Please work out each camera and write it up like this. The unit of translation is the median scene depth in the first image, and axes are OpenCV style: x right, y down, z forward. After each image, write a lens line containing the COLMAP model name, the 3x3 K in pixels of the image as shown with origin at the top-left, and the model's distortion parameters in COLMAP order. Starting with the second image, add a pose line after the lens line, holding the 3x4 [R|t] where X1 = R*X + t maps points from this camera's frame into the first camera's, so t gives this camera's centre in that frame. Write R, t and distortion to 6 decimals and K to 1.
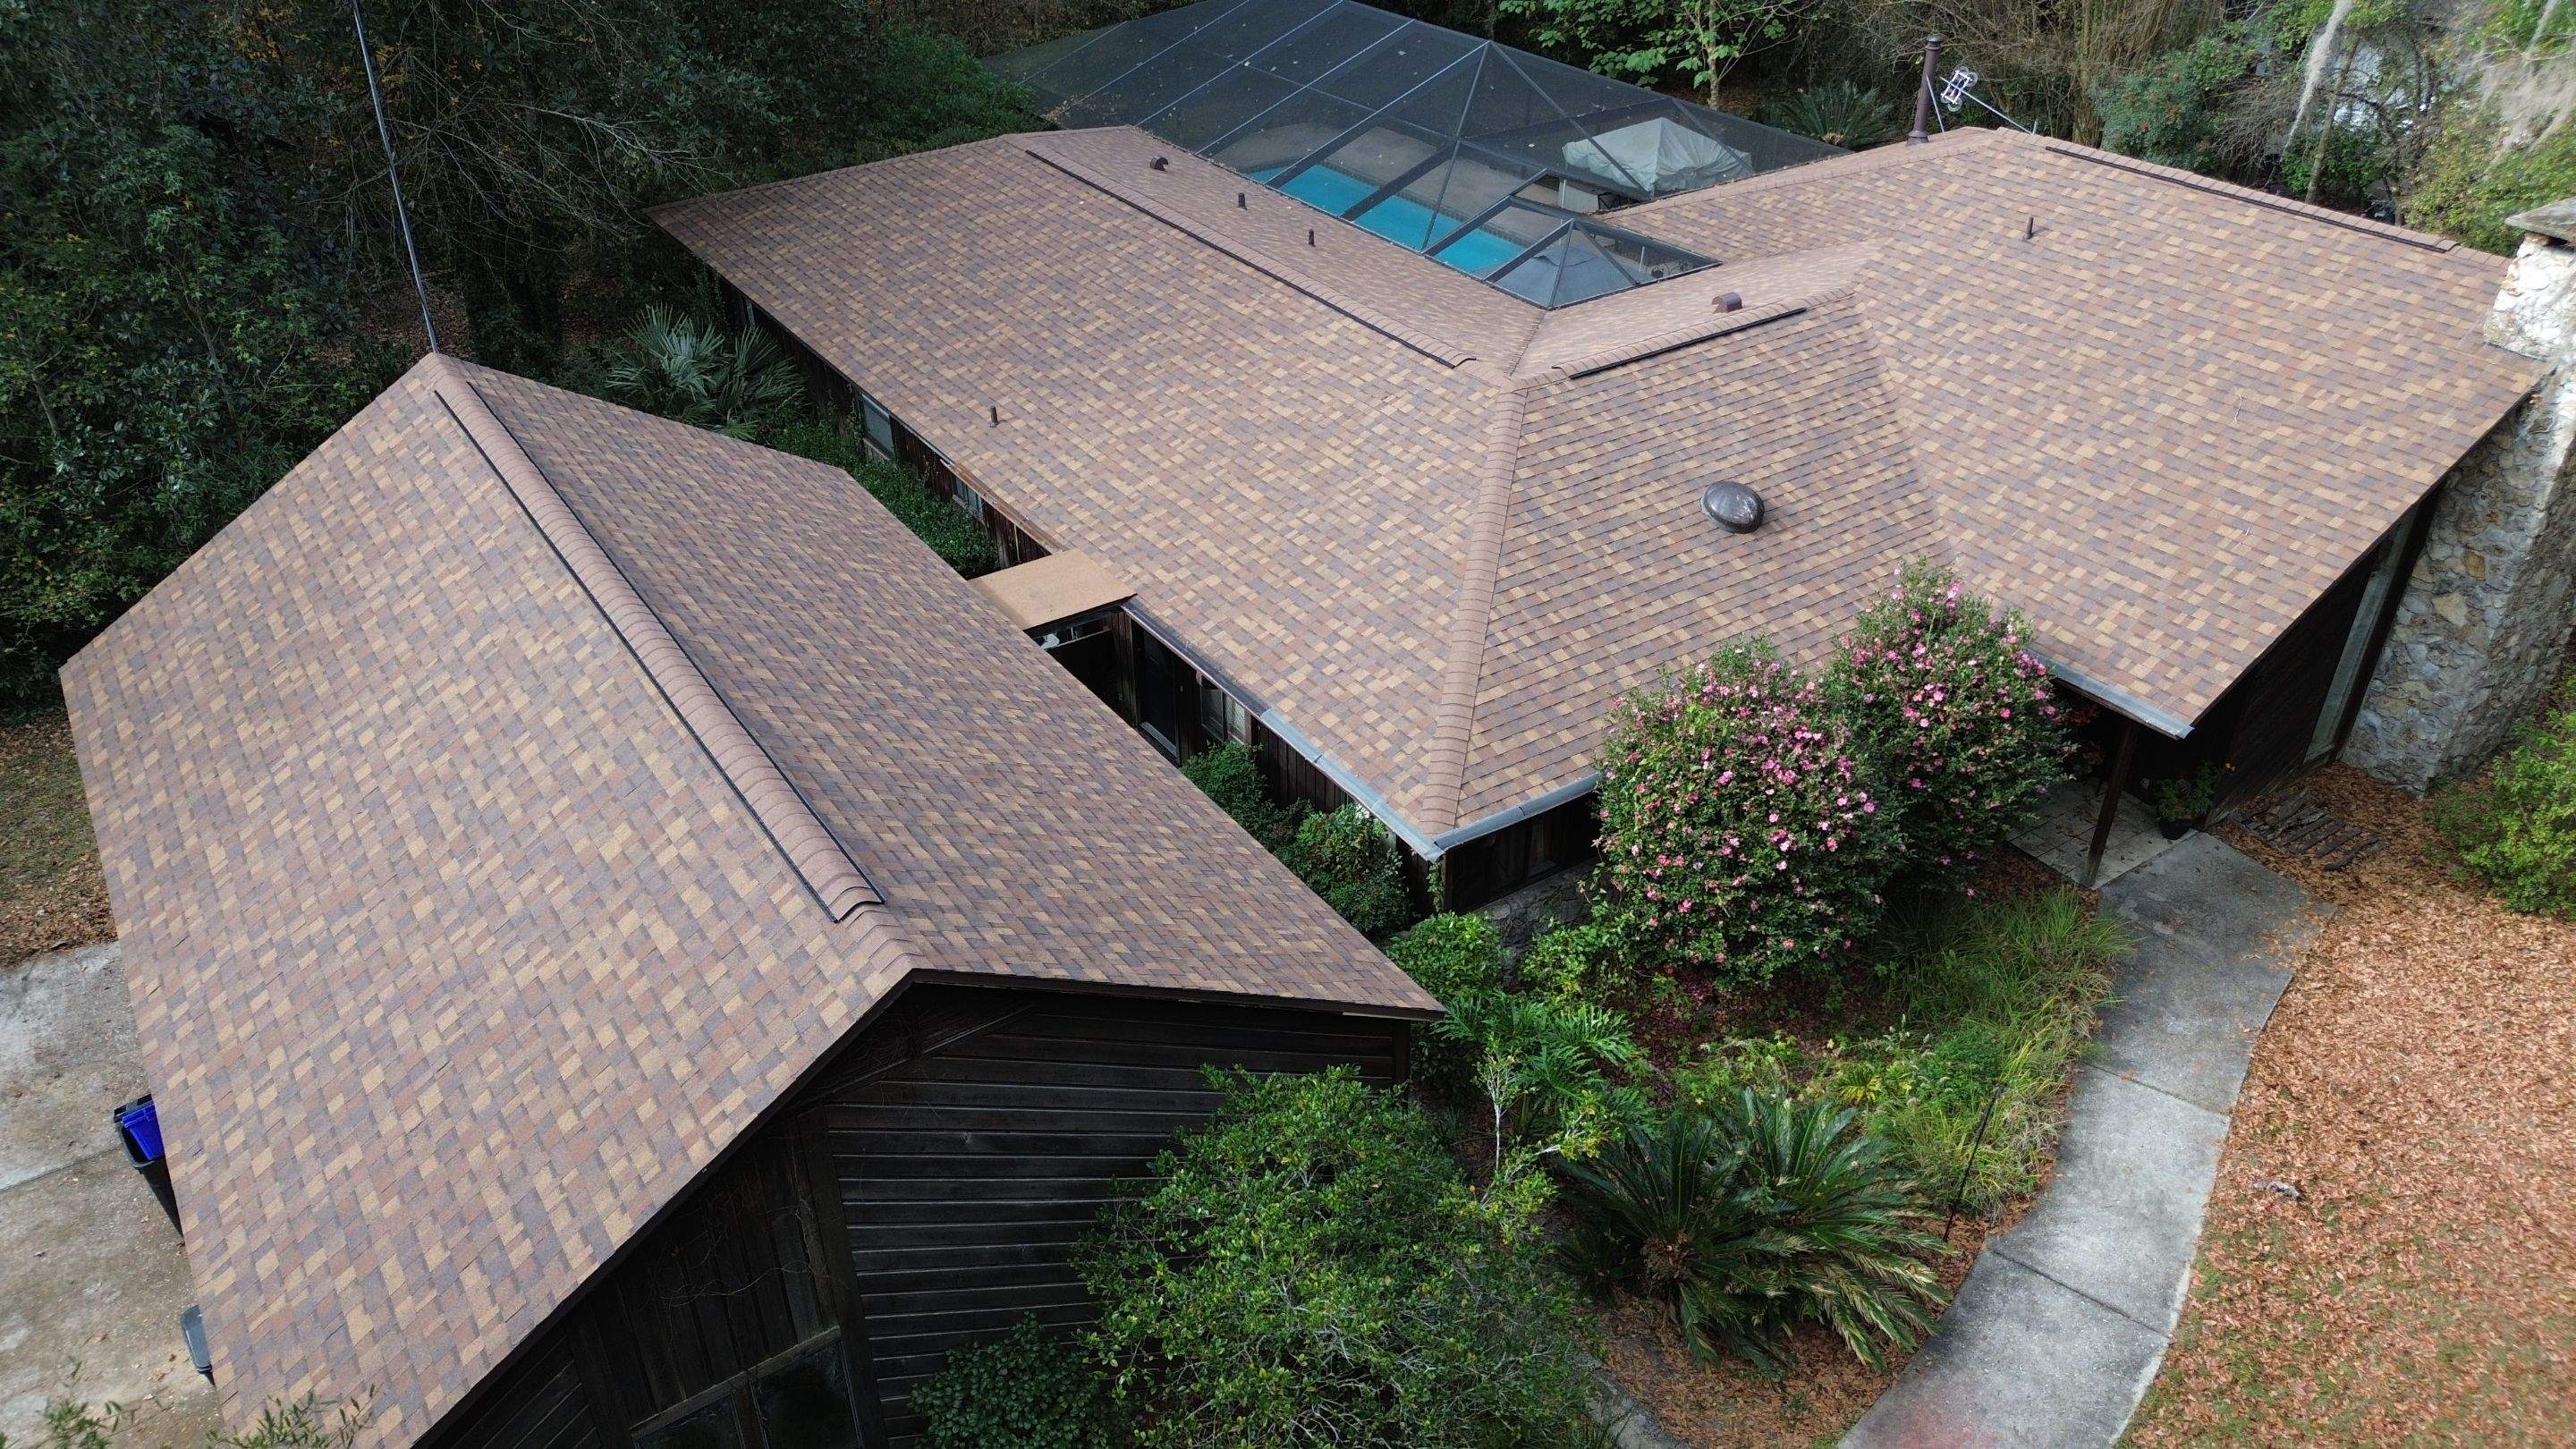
lens RADIAL K [[1816.0, 0, 1294.4], [0, 1816.0, 714.3], [0, 0, 1]] dist [0.056139, -0.052107]
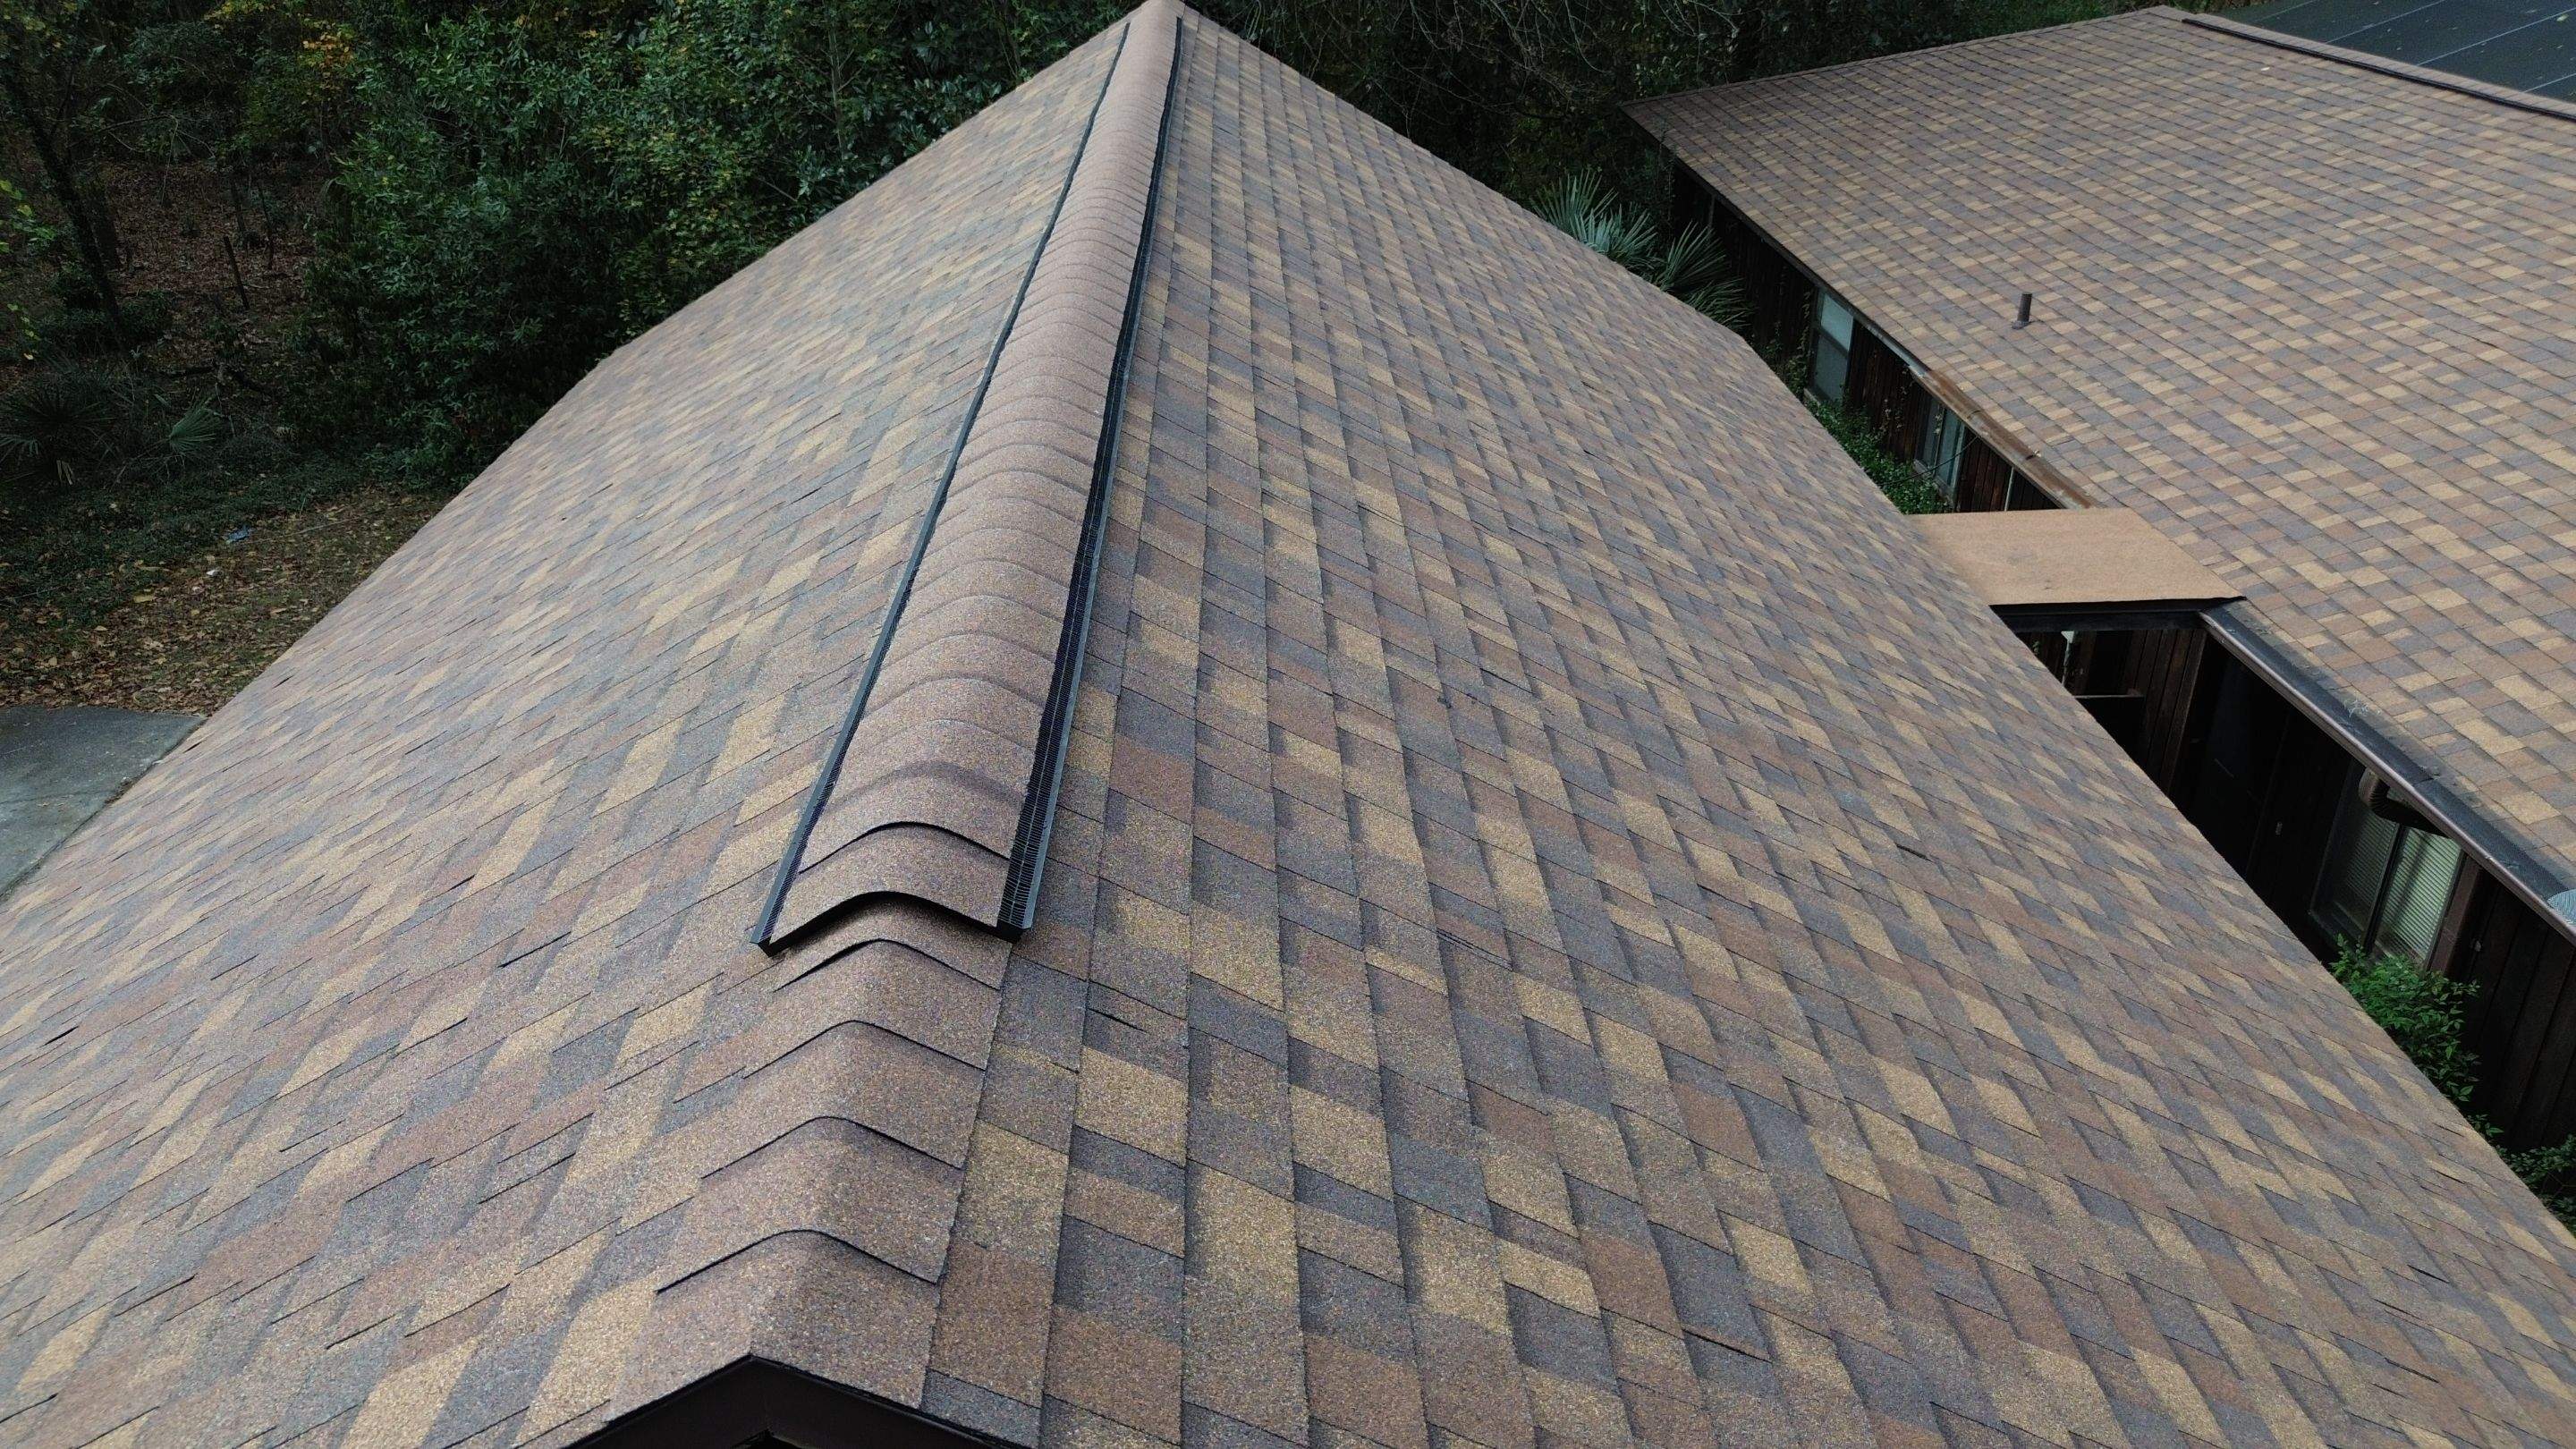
lens RADIAL K [[1816.0, 0, 1337.6], [0, 1816.0, 750.3], [0, 0, 1]] dist [0.056139, -0.052107]
pose [[0.854437, 0.248439, -0.456307, -0.064260], [-0.284558, 0.958597, -0.010923, 0.045813], [0.434701, 0.139179, 0.889755, 0.507890]]
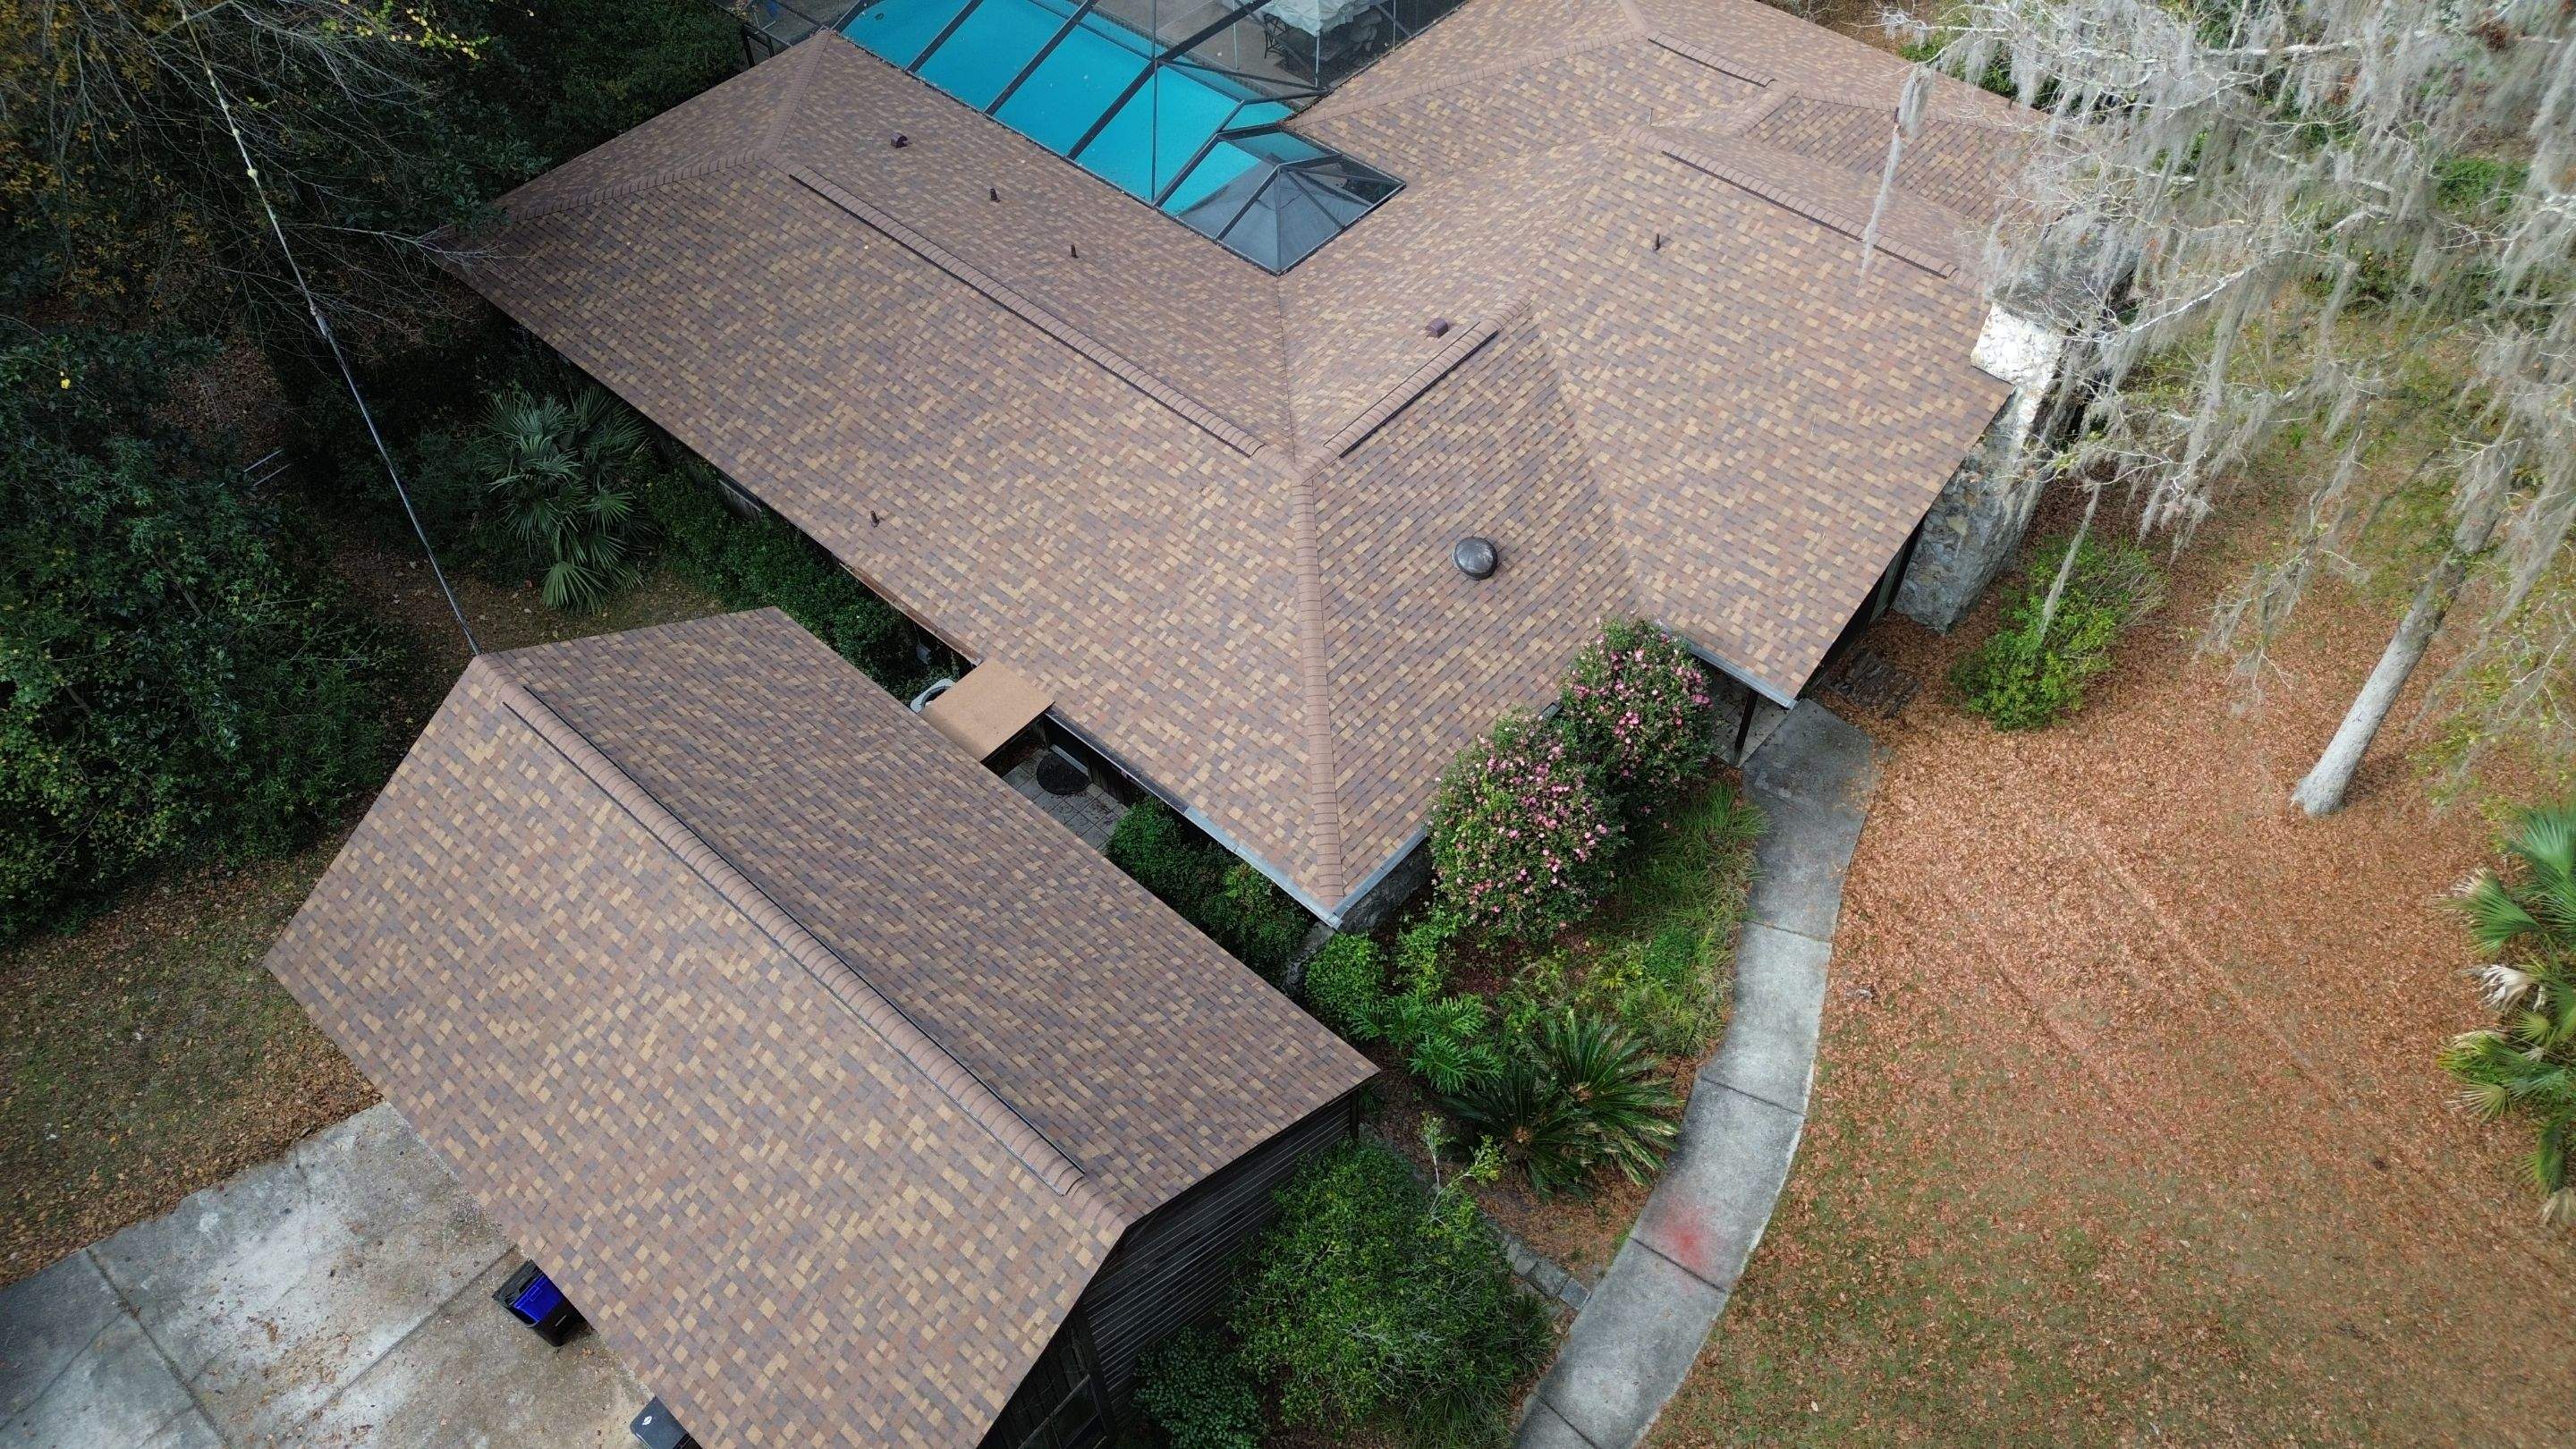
lens RADIAL K [[1816.0, 0, 1290.0], [0, 1816.0, 710.3], [0, 0, 1]] dist [0.056139, -0.052107]
pose [[0.969240, -0.197571, 0.146766, -0.122604], [0.142967, 0.937355, 0.317688, -0.481972], [-0.200338, -0.286933, 0.936768, -0.293259]]
